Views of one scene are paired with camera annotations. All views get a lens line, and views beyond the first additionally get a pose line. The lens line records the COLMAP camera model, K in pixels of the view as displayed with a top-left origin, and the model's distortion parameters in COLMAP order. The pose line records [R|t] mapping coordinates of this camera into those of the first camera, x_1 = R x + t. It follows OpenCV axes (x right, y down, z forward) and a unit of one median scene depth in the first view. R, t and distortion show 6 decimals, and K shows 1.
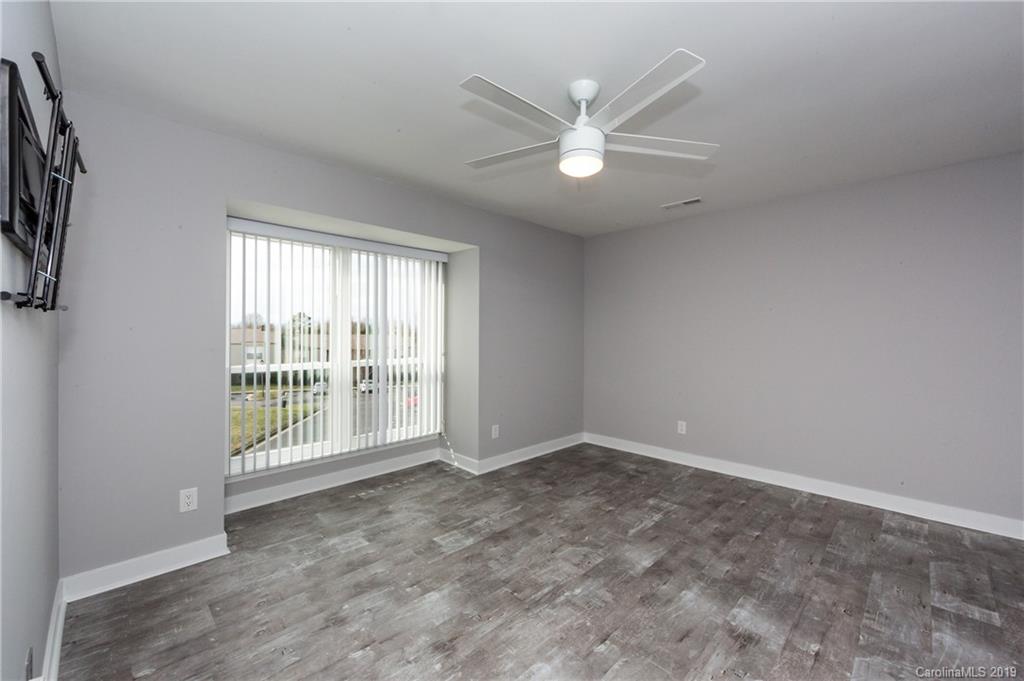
lens RADIAL K [[407.3, 0, 512.0], [0, 407.3, 340.5], [0, 0, 1]] dist [-0.001299, -0.000185]
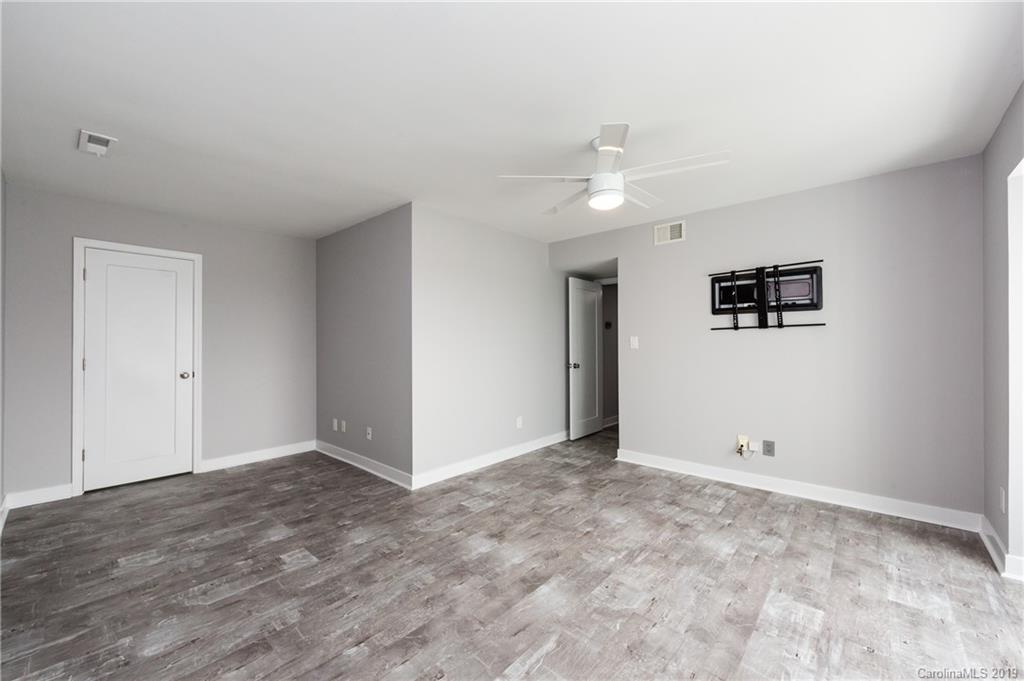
lens RADIAL K [[405.7, 0, 512.0], [0, 405.7, 340.5], [0, 0, 1]] dist [-0.002840, -0.000337]
pose [[-0.997827, 0.001396, -0.065877, 0.478351], [0.000878, 0.999968, 0.007896, -0.005749], [0.065886, 0.007821, -0.997796, 1.960448]]
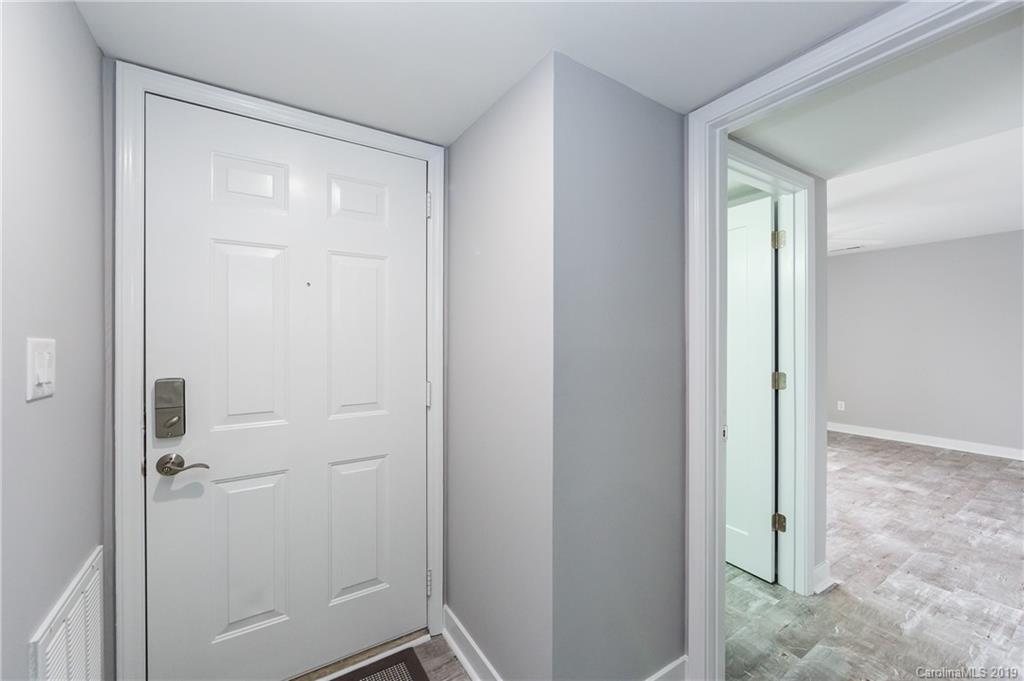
lens RADIAL K [[405.7, 0, 512.0], [0, 405.7, 340.5], [0, 0, 1]] dist [-0.002840, -0.000337]
pose [[0.976773, -0.000930, -0.214276, -0.686656], [-0.000739, 0.999970, -0.007706, 0.011251], [0.214277, 0.007685, 0.976743, -1.048974]]
